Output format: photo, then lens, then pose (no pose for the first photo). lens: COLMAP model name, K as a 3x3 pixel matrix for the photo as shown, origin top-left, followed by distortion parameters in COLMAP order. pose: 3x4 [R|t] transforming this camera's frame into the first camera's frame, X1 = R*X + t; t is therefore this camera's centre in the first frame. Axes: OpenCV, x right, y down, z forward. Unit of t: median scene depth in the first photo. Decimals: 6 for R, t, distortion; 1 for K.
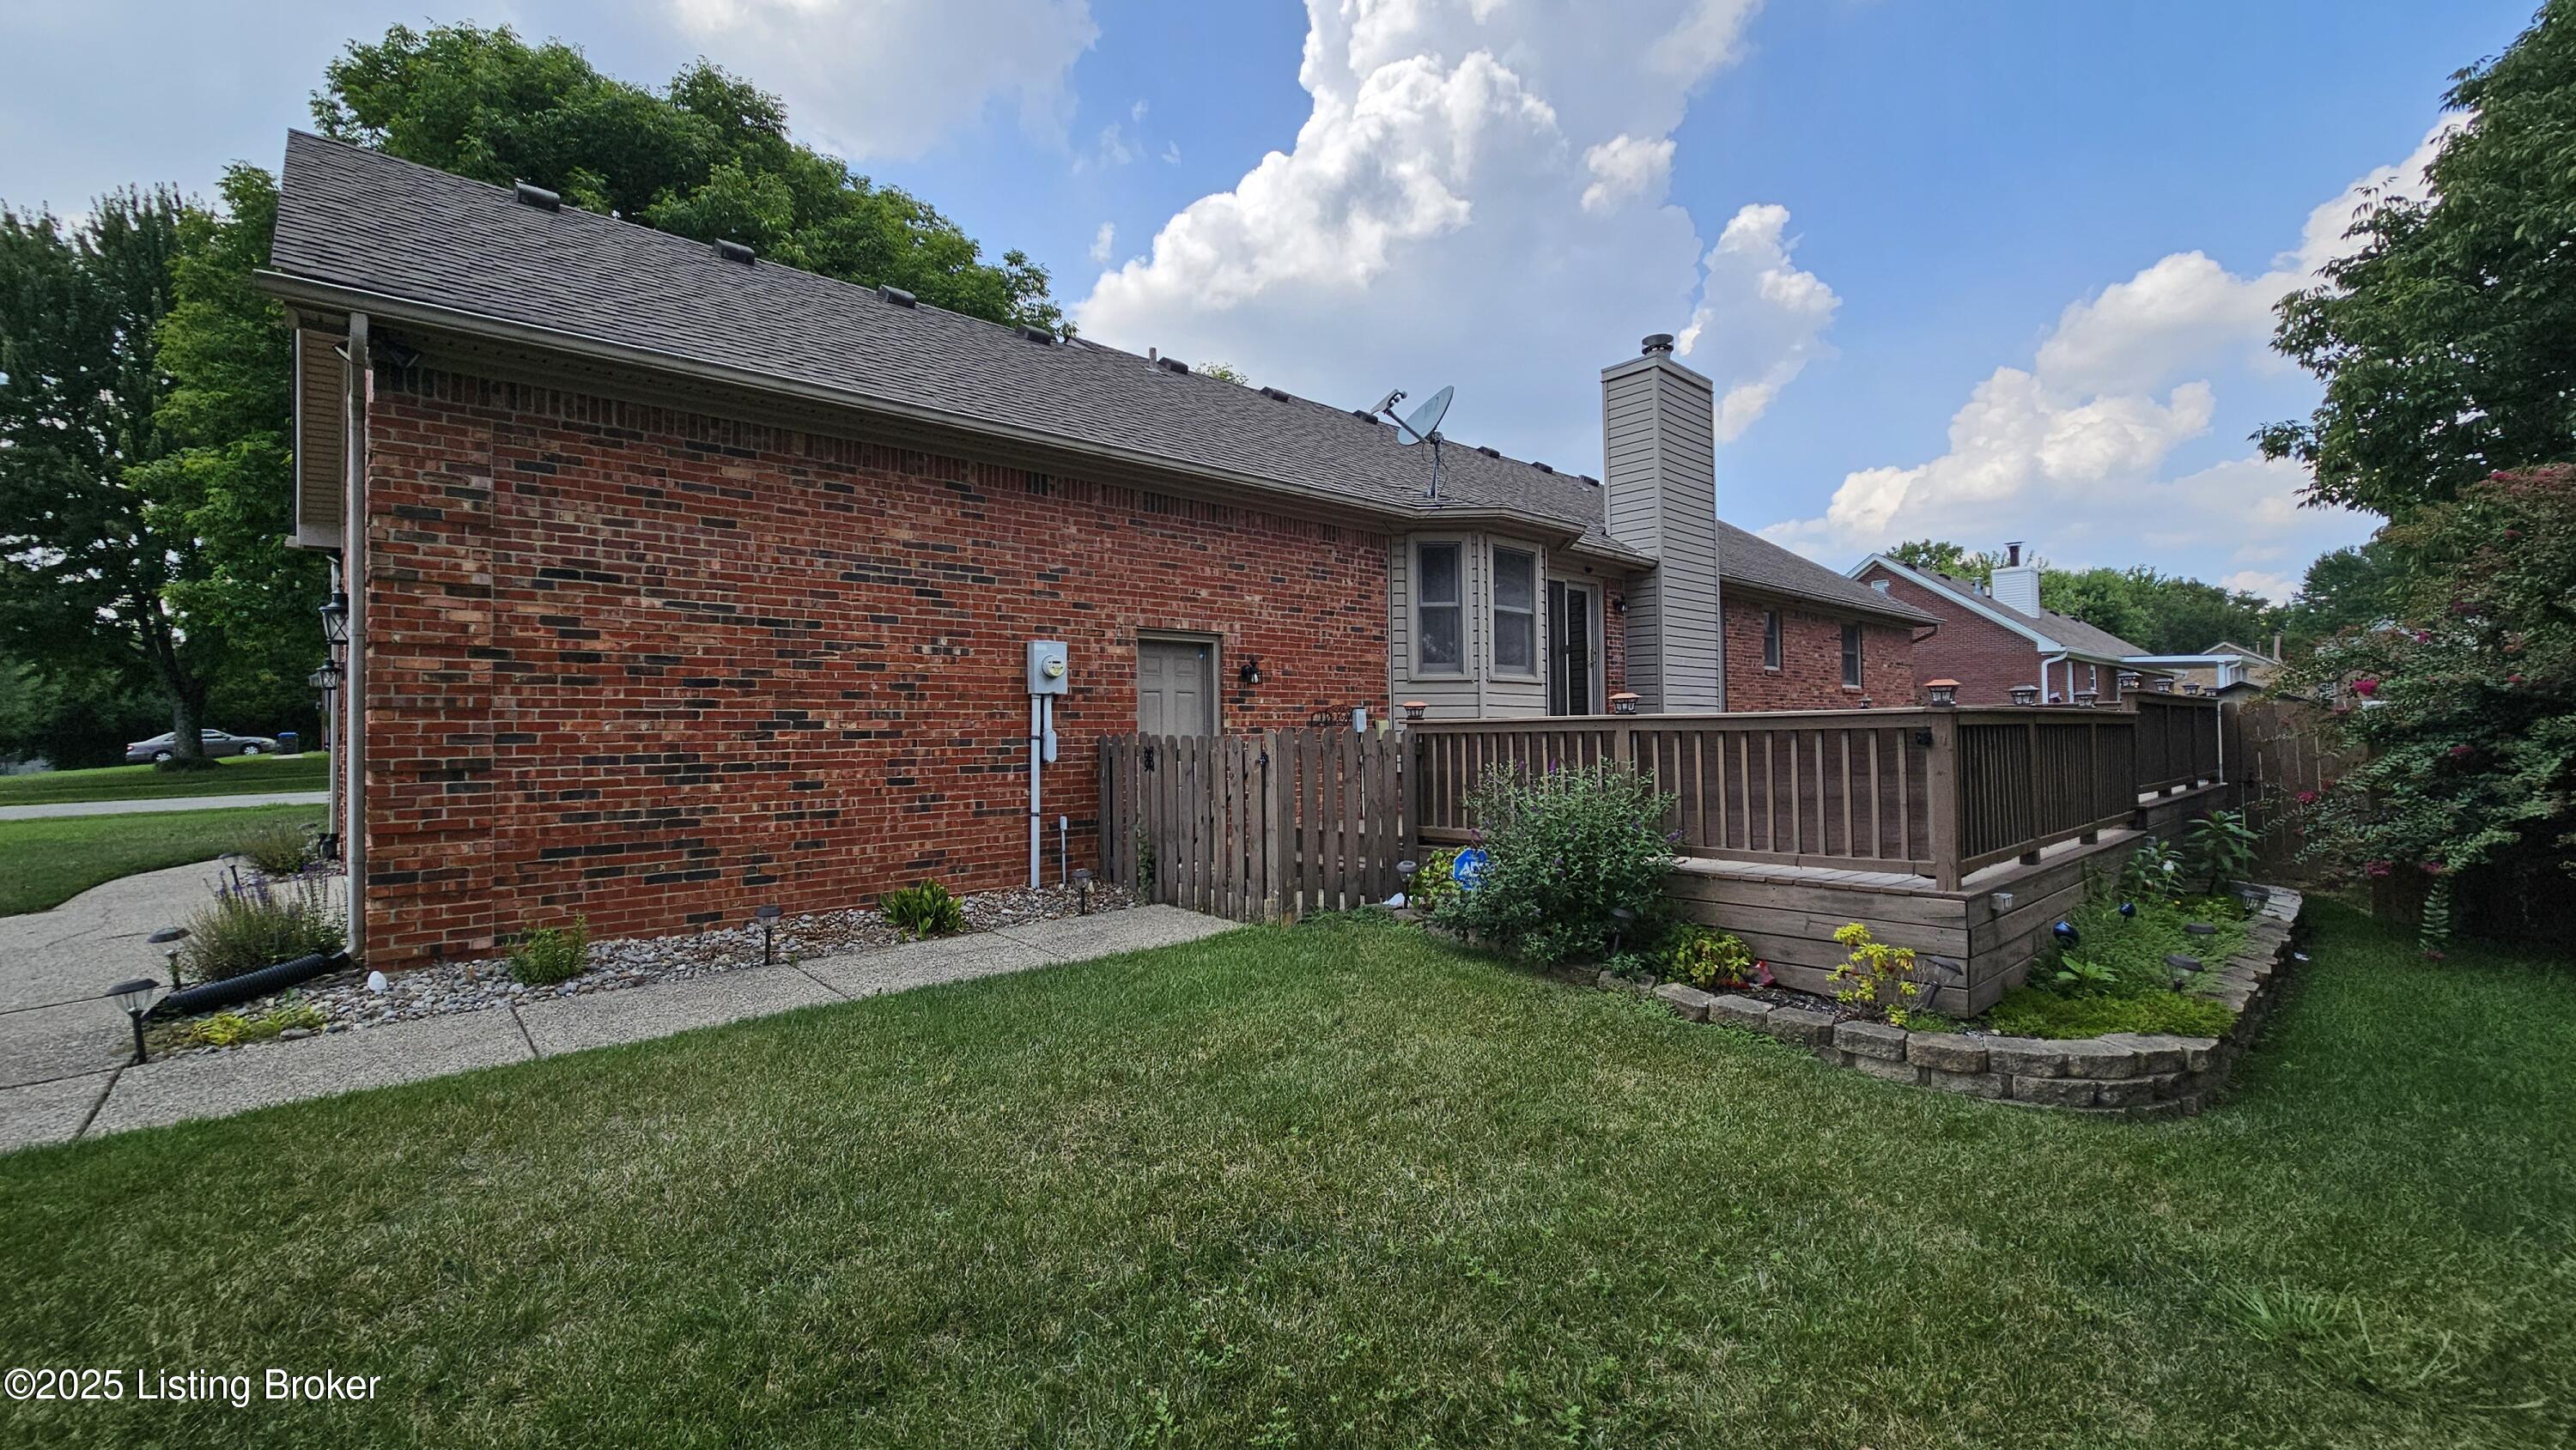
lens RADIAL K [[1060.1, 0, 1296.3], [0, 1060.1, 705.4], [0, 0, 1]] dist [0.003218, 0.000139]
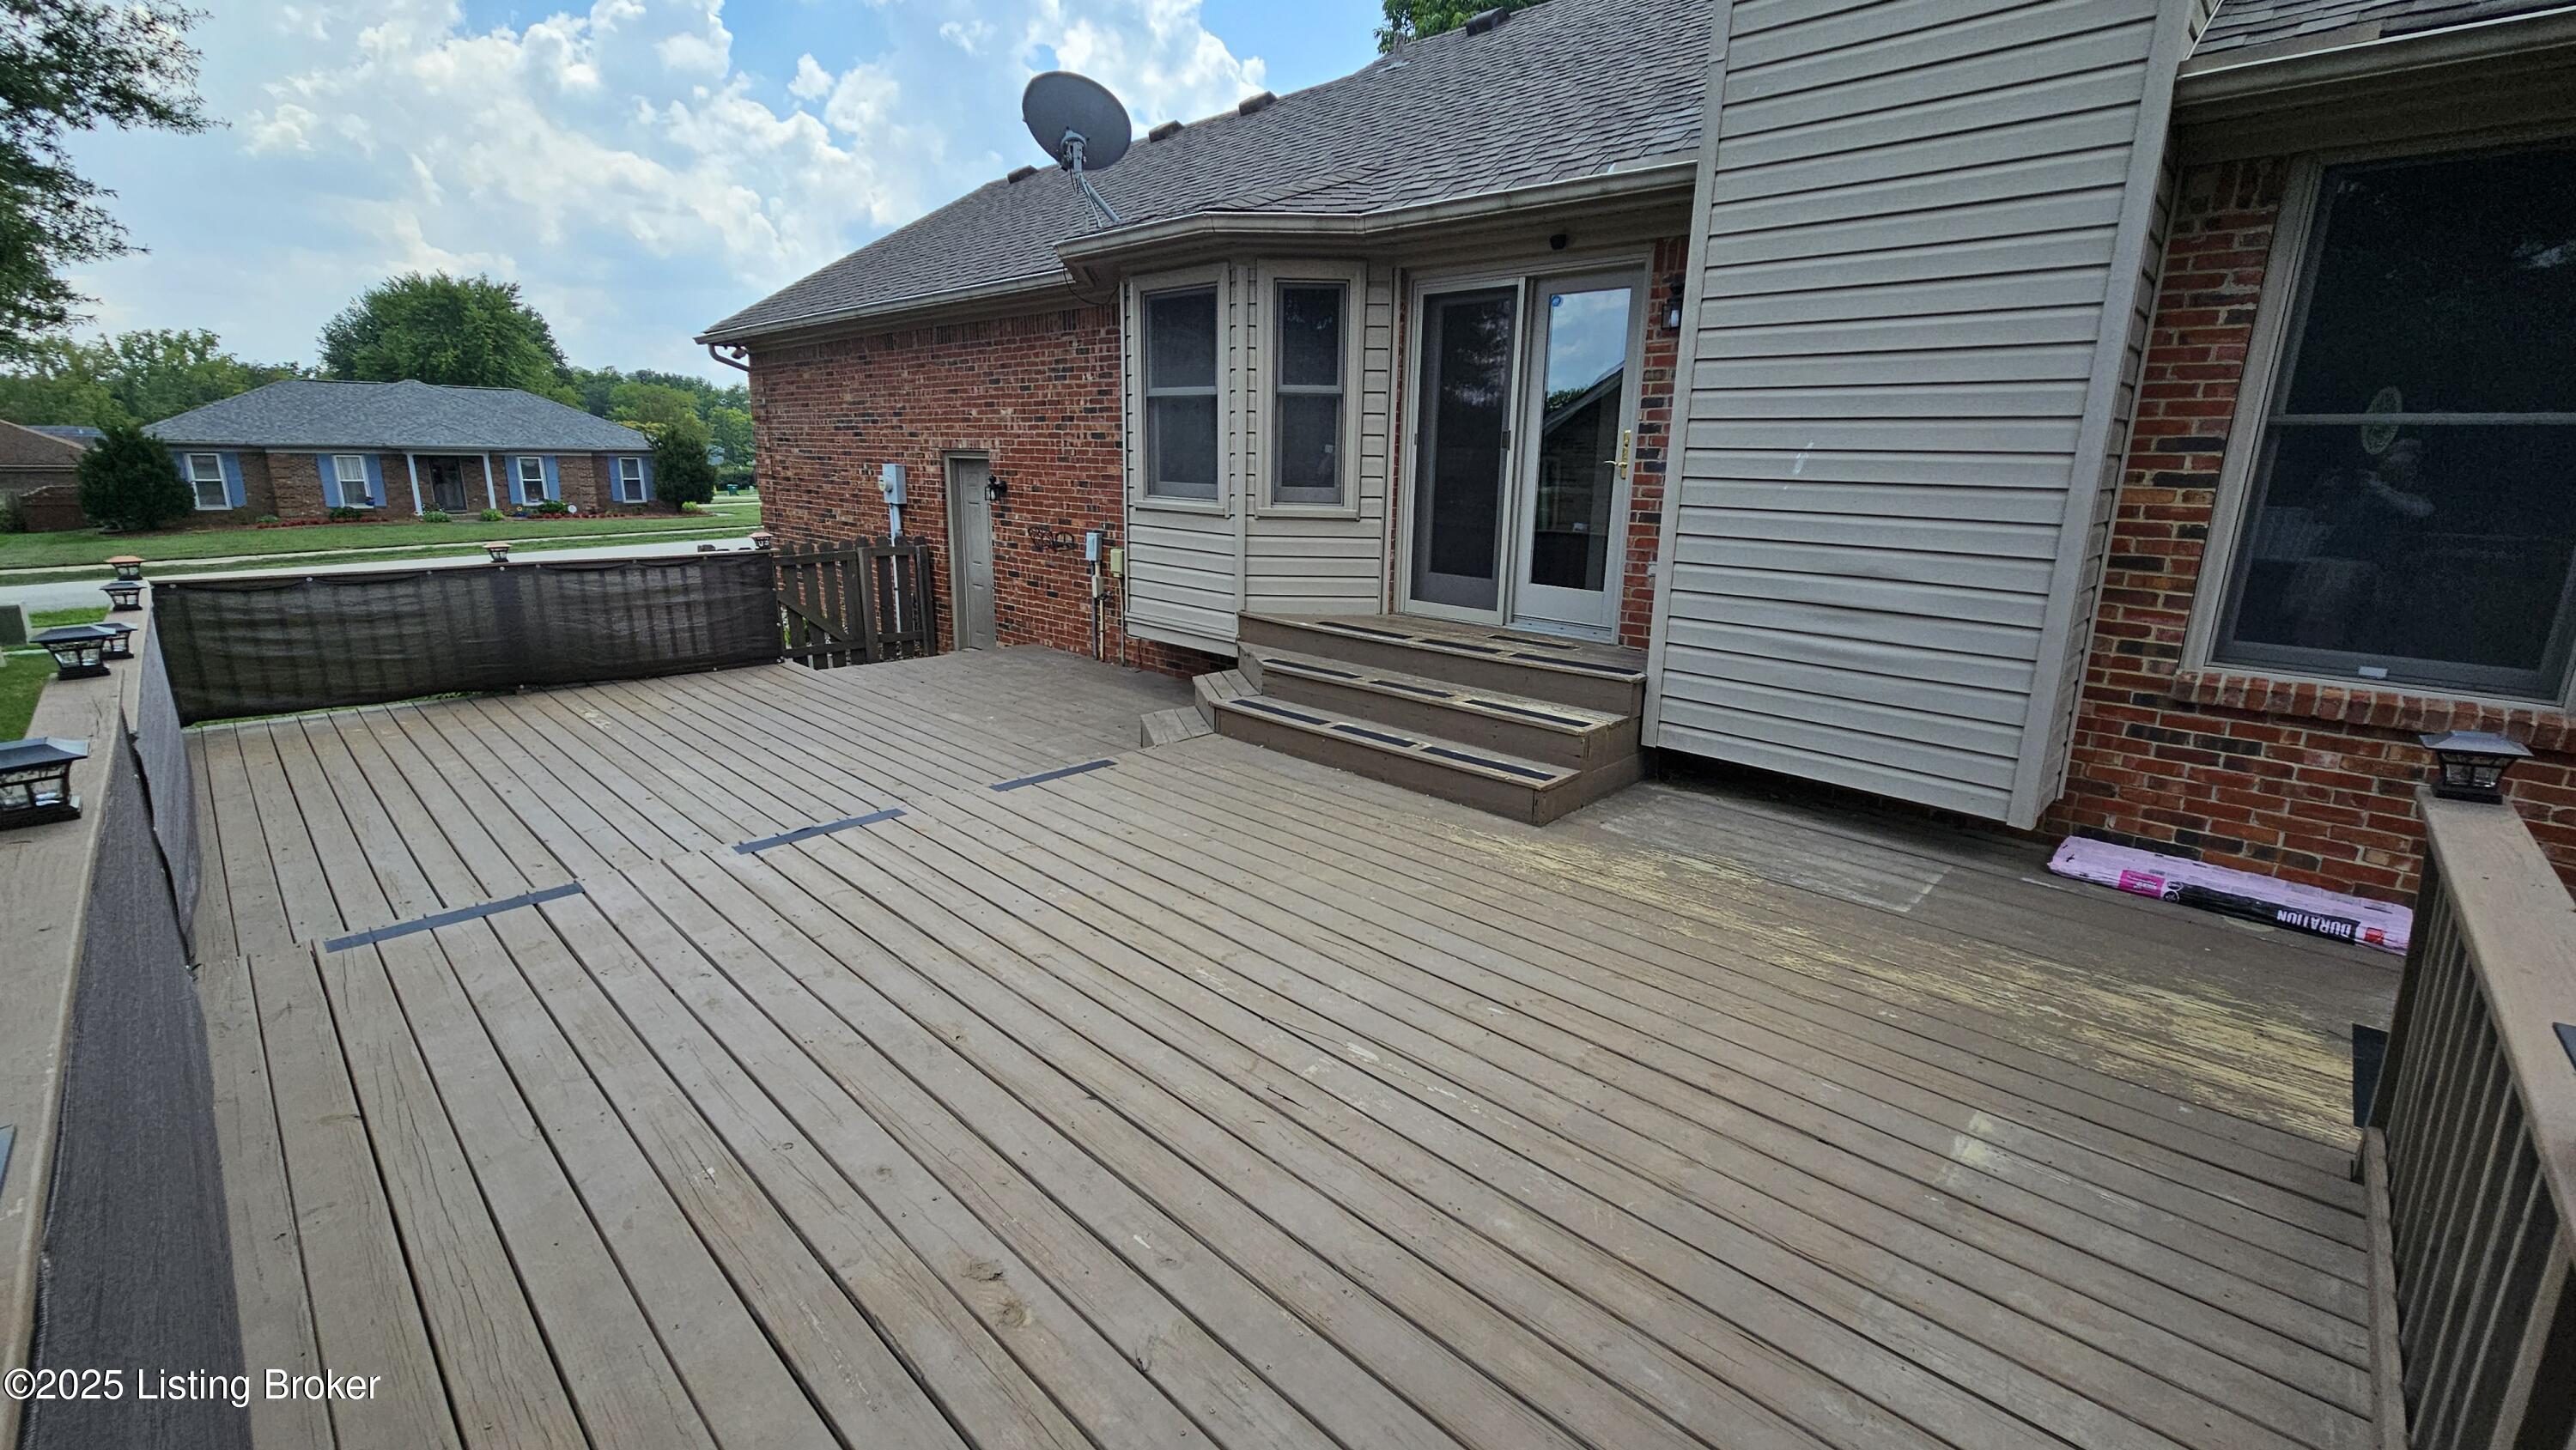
lens RADIAL K [[1065.7, 0, 1290.2], [0, 1065.7, 703.5], [0, 0, 1]] dist [0.001936, -0.000205]
pose [[0.048868, 0.242072, -0.969027, 1.208757], [0.009763, 0.970024, 0.242814, -0.091032], [0.998758, -0.021327, 0.045040, 1.457887]]
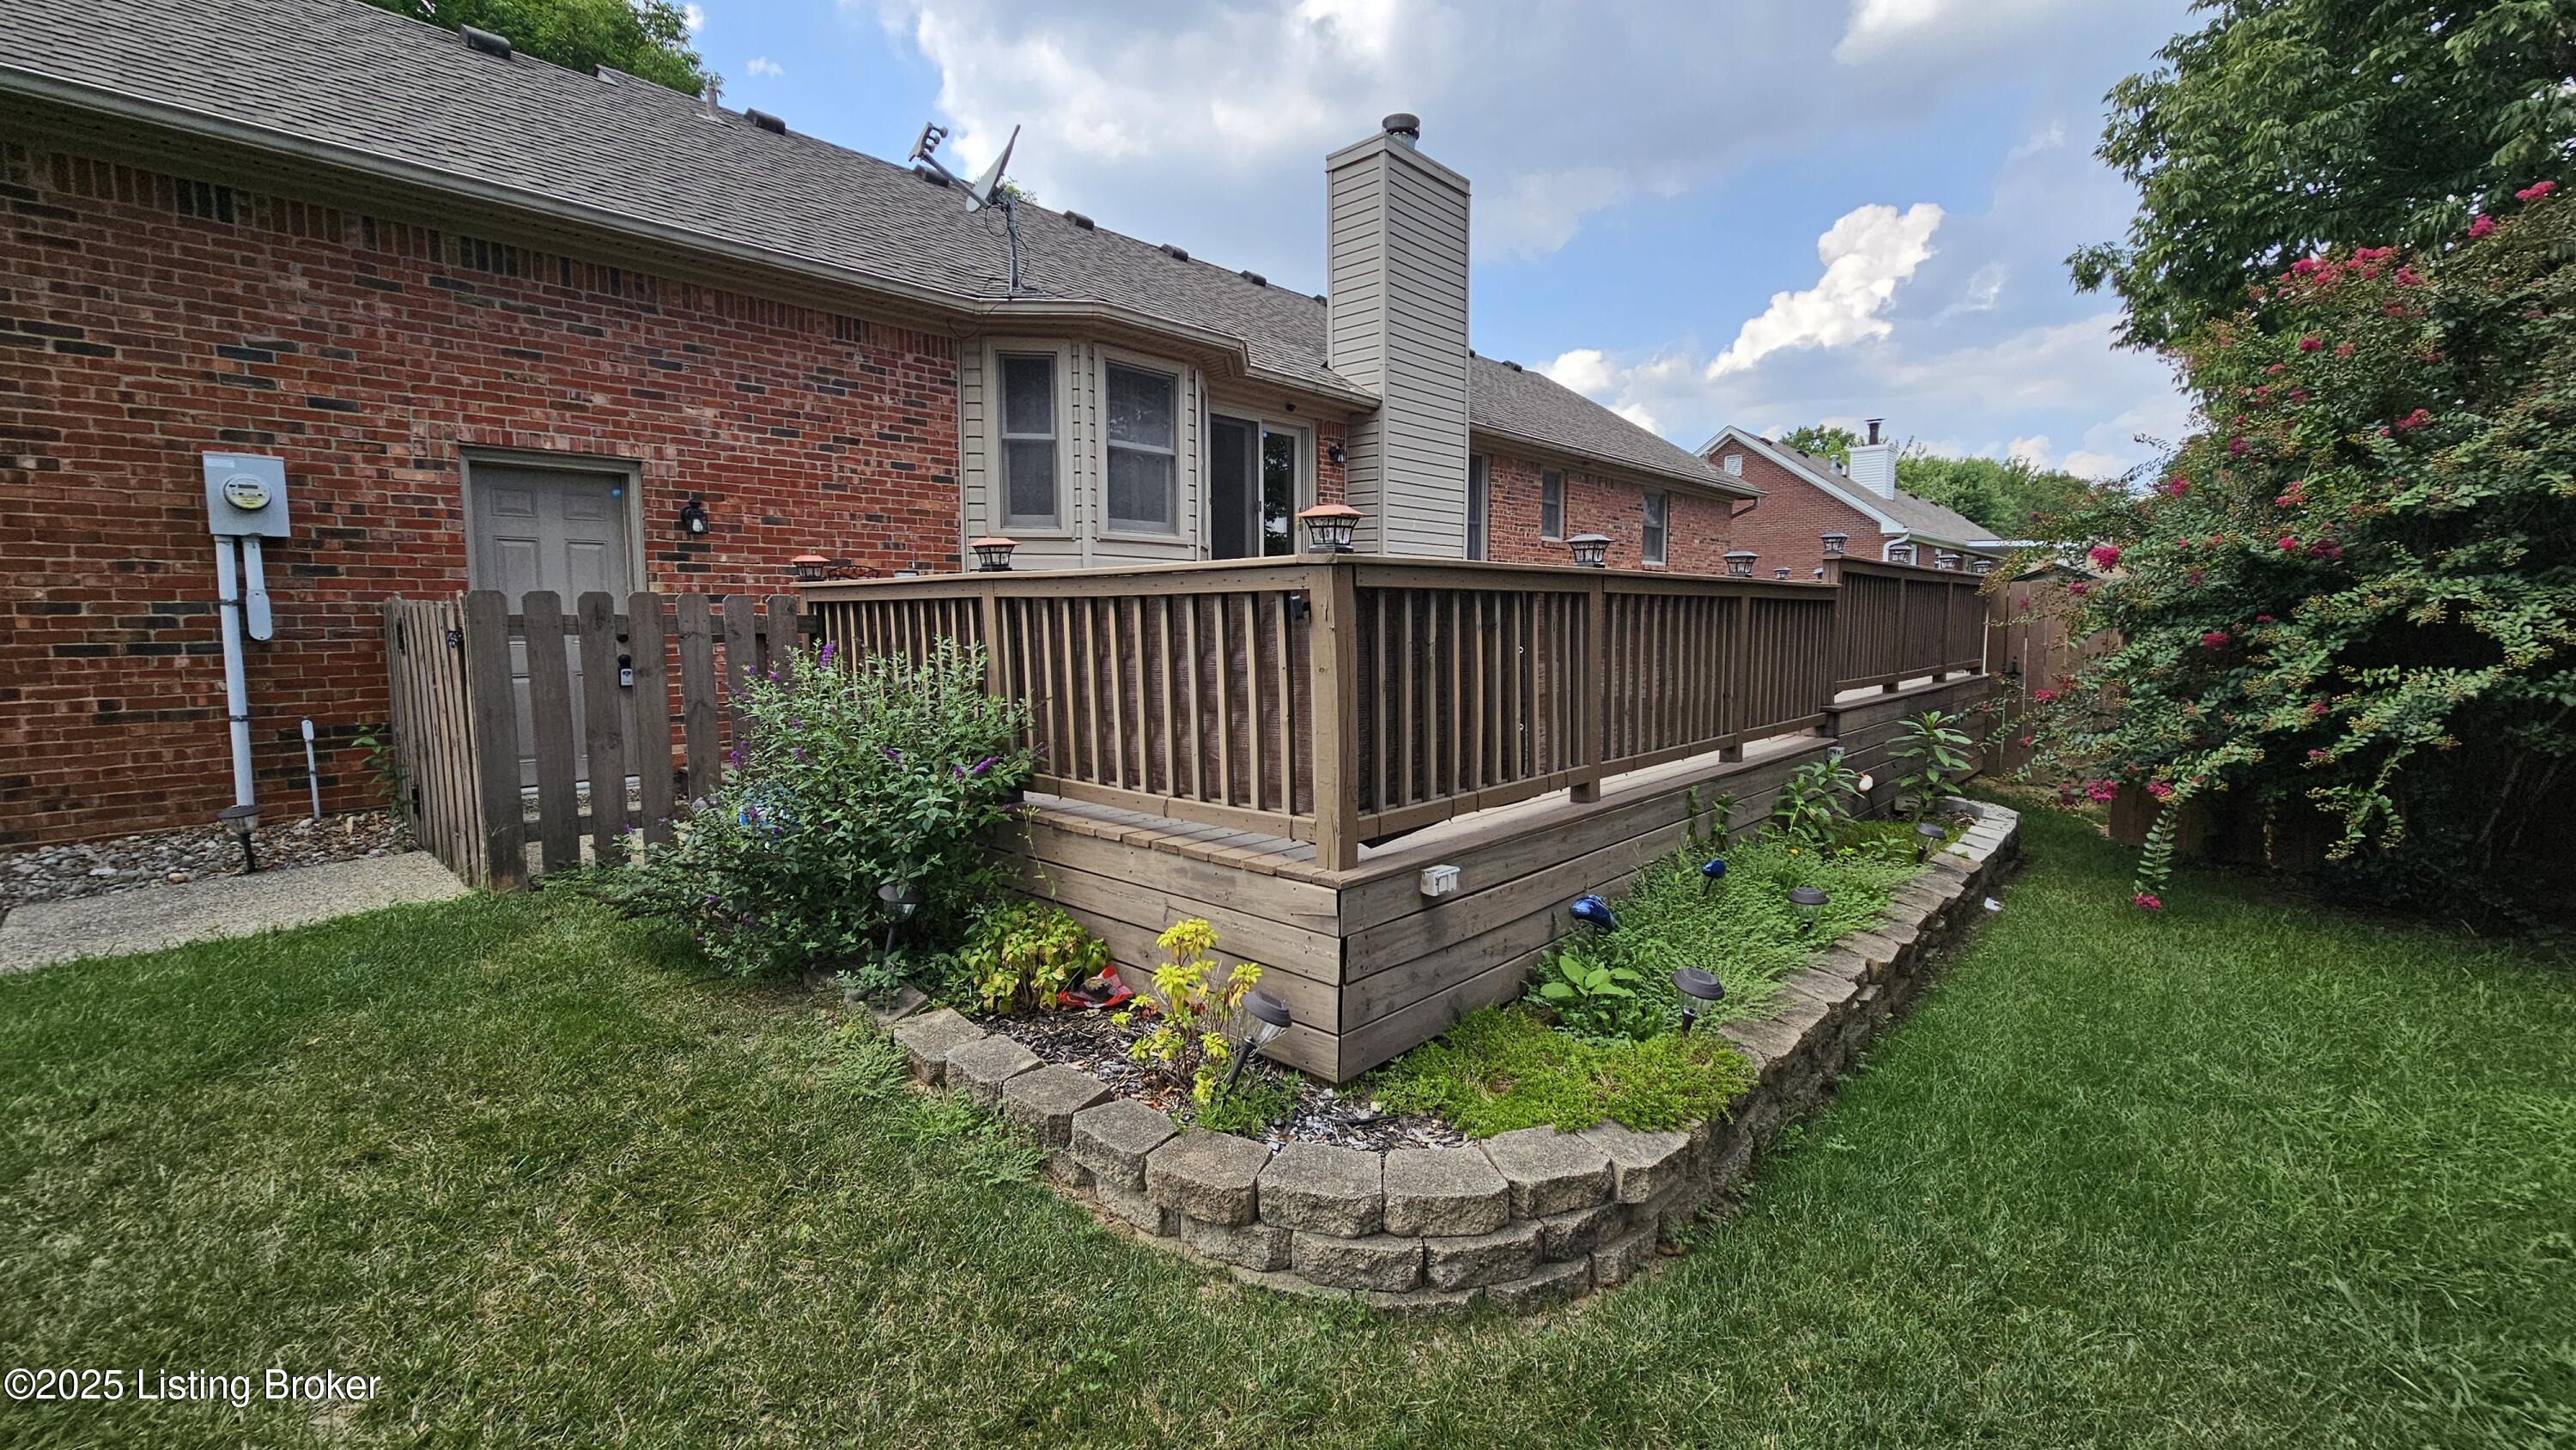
lens RADIAL K [[1058.0, 0, 1302.3], [0, 1058.0, 713.4], [0, 0, 1]] dist [0.002230, 0.000149]
pose [[0.996466, 0.001737, 0.083974, 0.363695], [-0.011818, 0.992739, 0.119703, 0.011932], [-0.083156, -0.120272, 0.989252, 0.284595]]
